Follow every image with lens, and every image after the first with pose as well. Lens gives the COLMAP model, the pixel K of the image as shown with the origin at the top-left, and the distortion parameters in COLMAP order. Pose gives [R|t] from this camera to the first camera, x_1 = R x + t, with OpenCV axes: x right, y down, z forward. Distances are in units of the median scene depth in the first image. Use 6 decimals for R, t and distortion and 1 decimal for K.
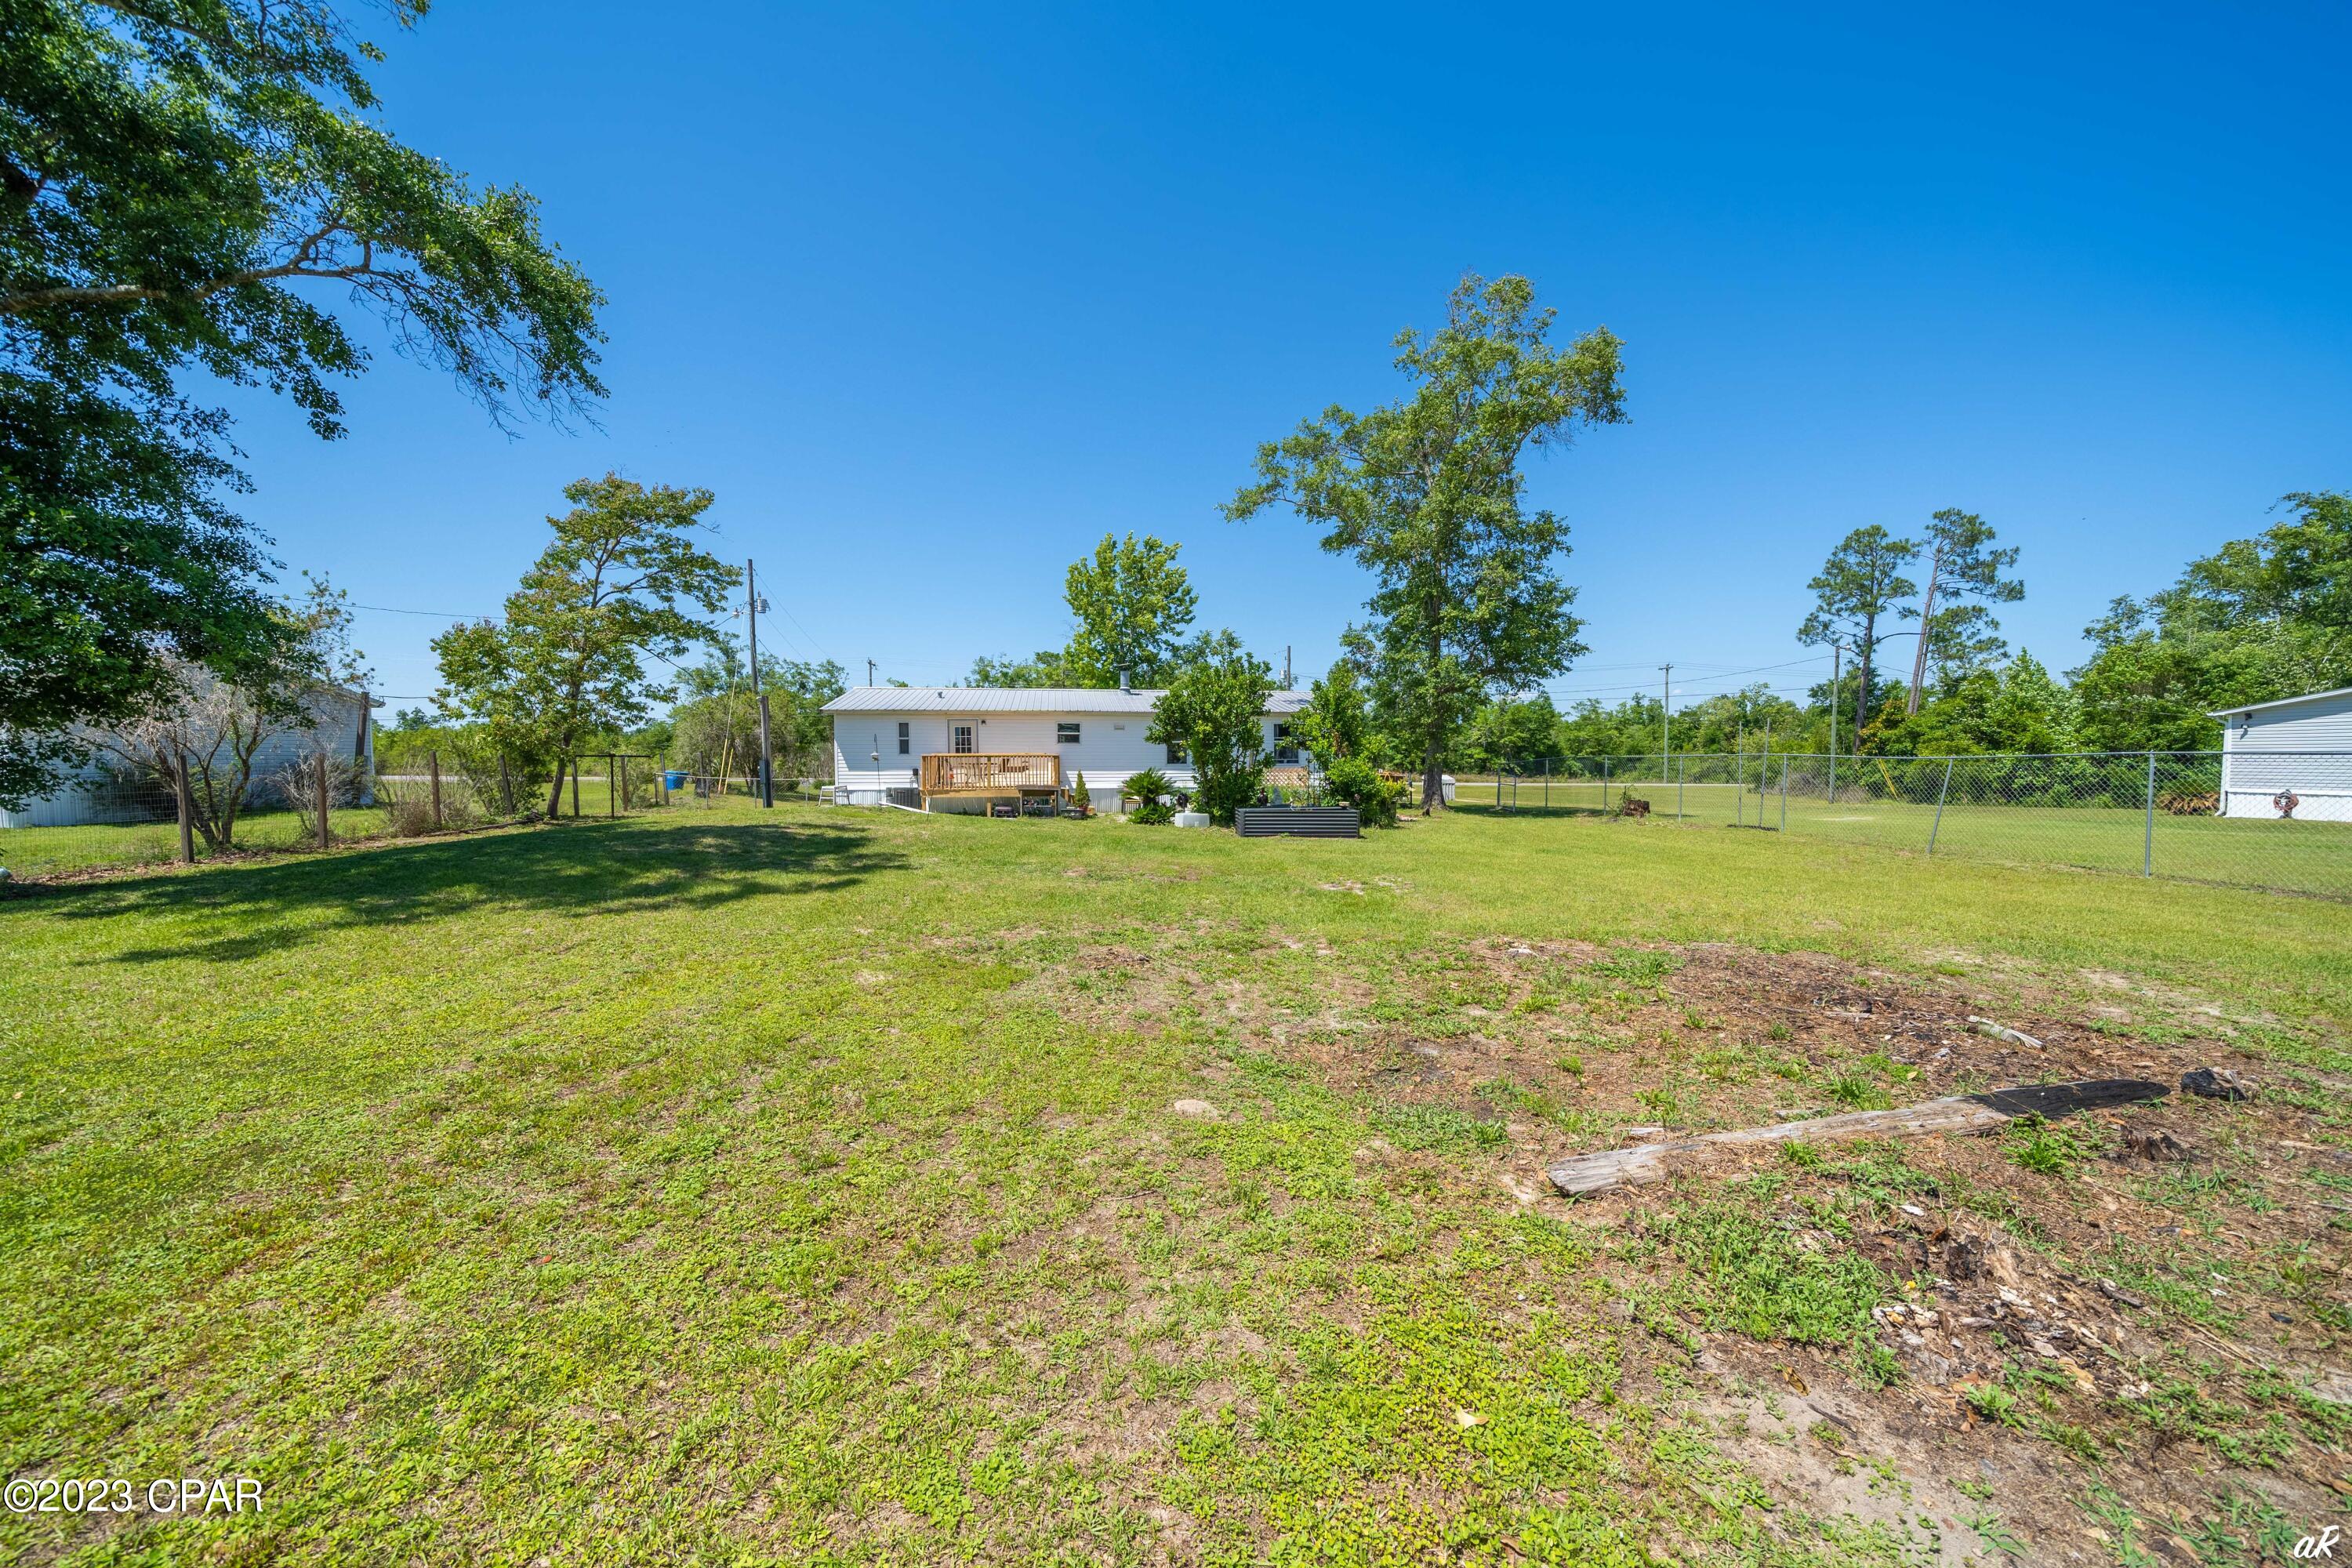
lens RADIAL K [[812.7, 0, 1173.2], [0, 812.7, 774.9], [0, 0, 1]] dist [-0.005190, -0.000505]
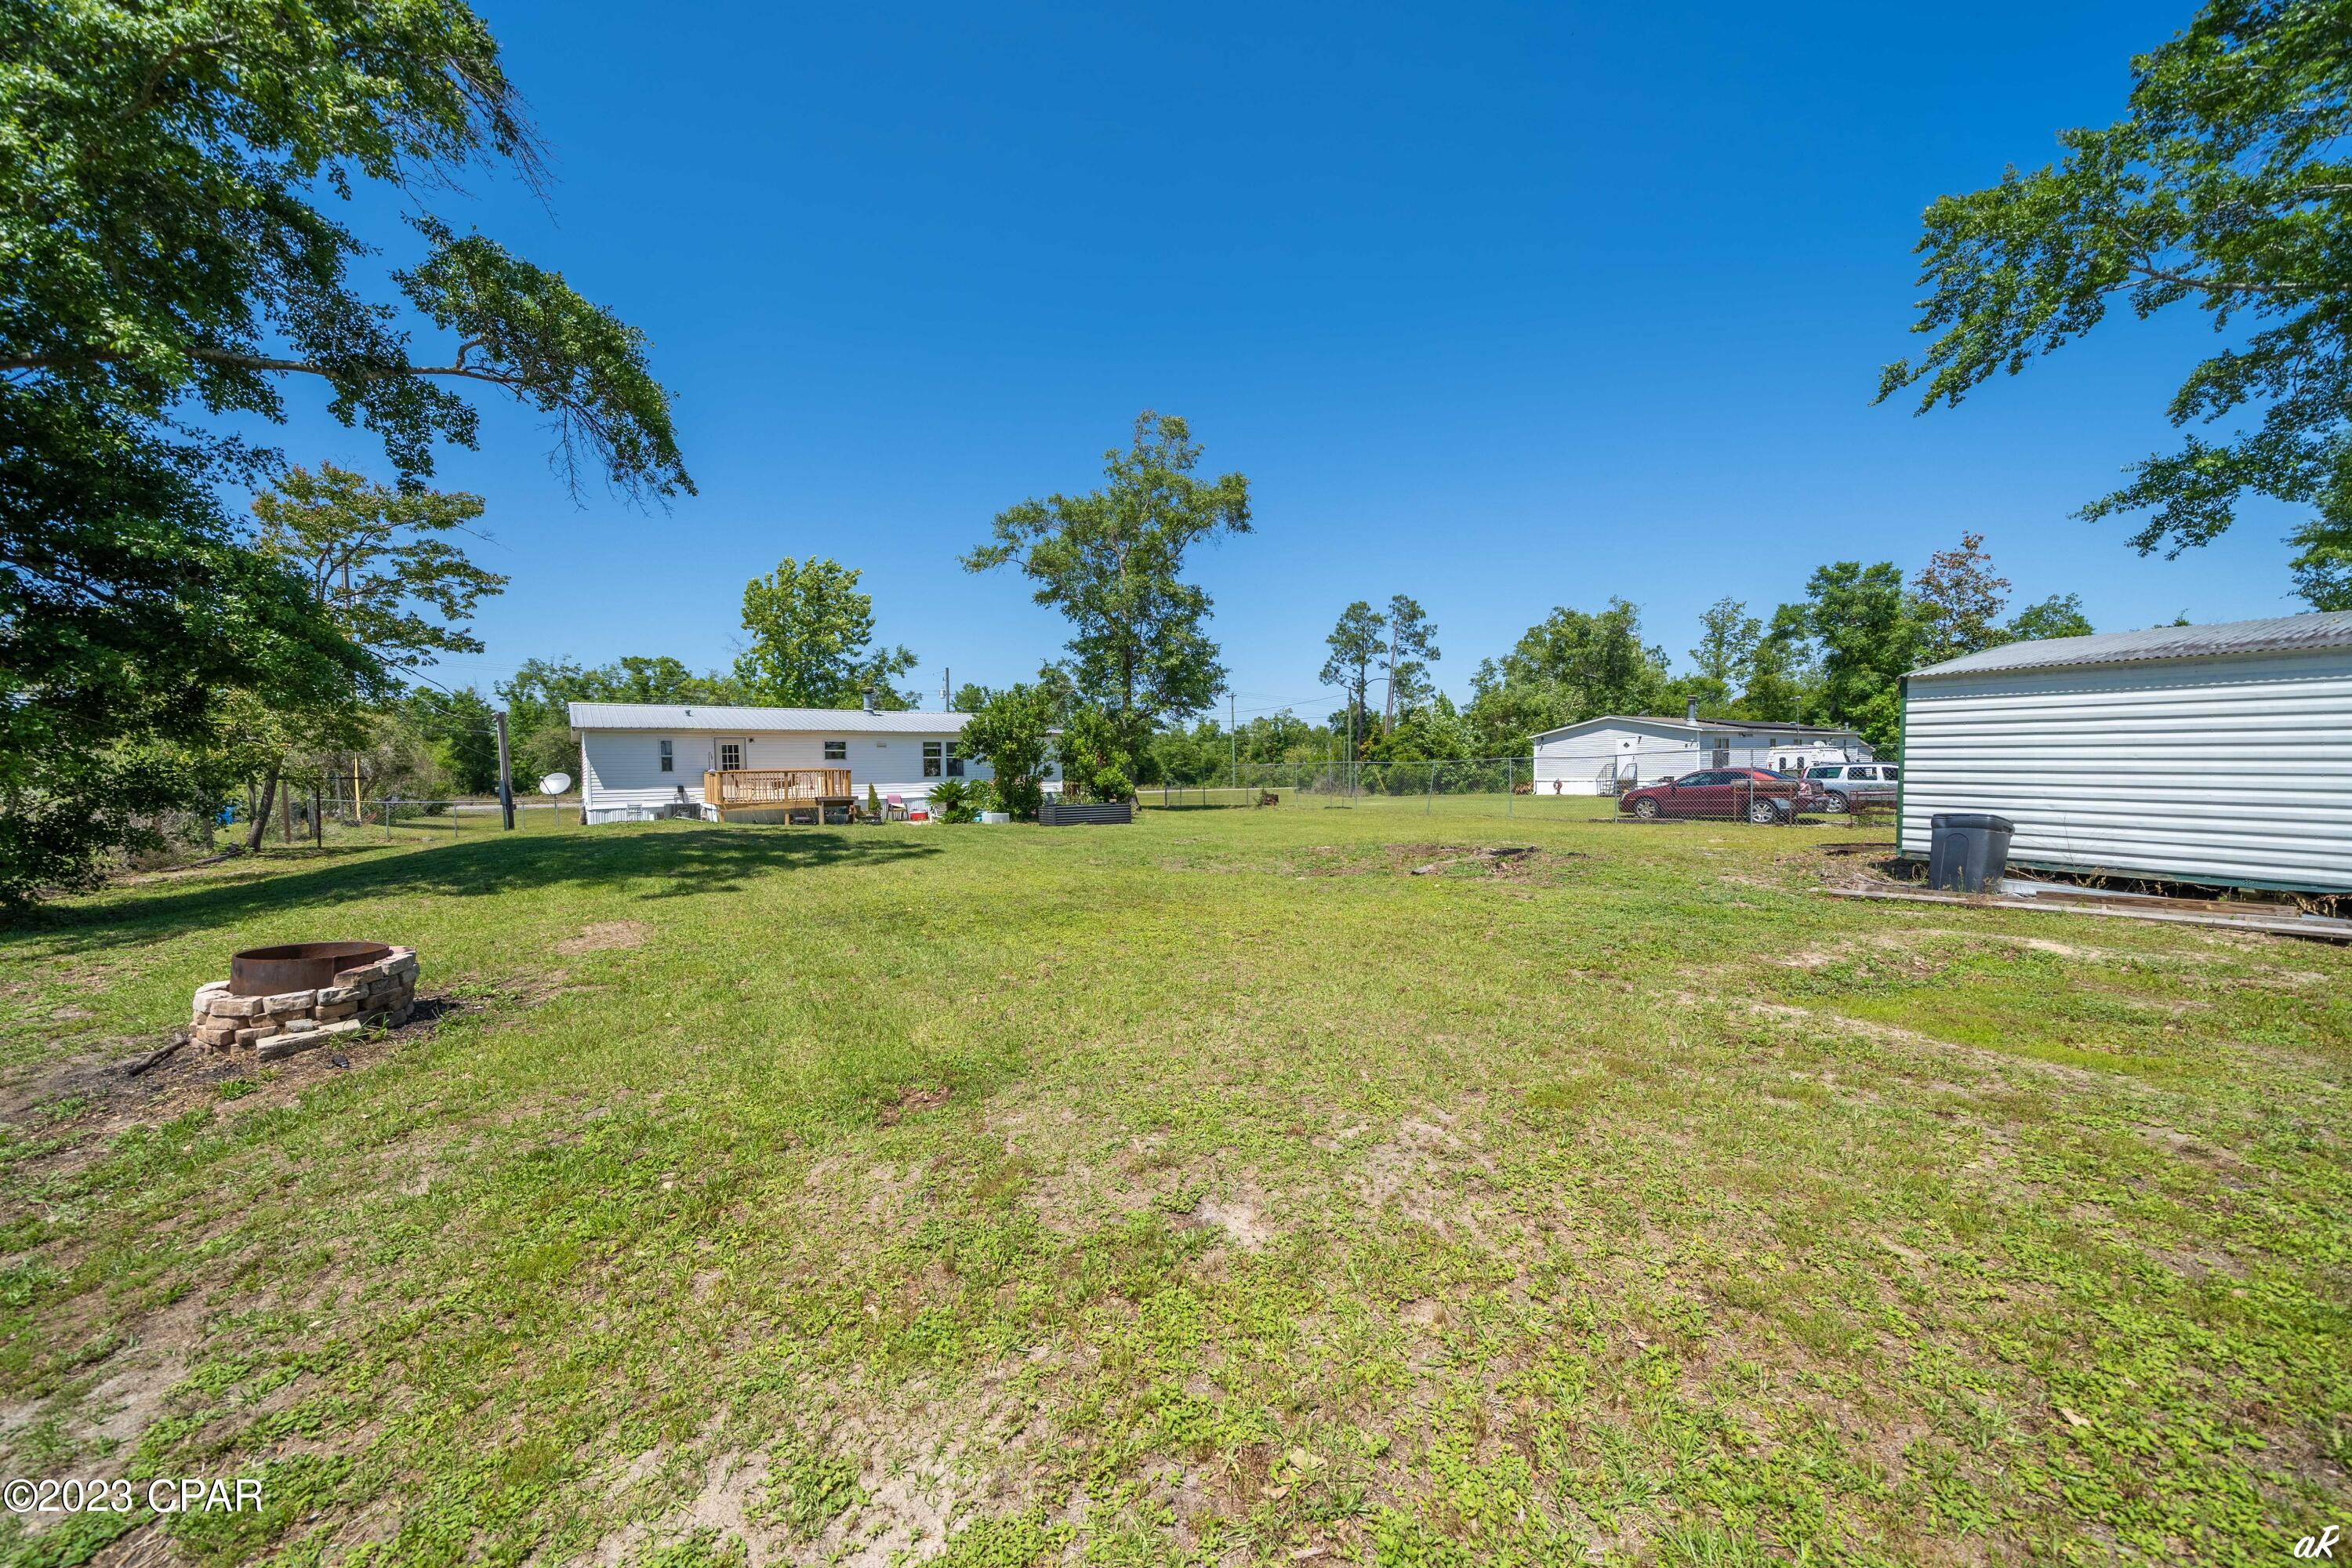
lens RADIAL K [[812.7, 0, 1176.5], [0, 812.7, 778.0], [0, 0, 1]] dist [-0.005190, -0.000505]
pose [[0.875256, -0.020145, 0.483240, -0.146100], [0.027389, 0.999593, -0.007936, 0.004284], [-0.482884, 0.020181, 0.875452, -0.108380]]
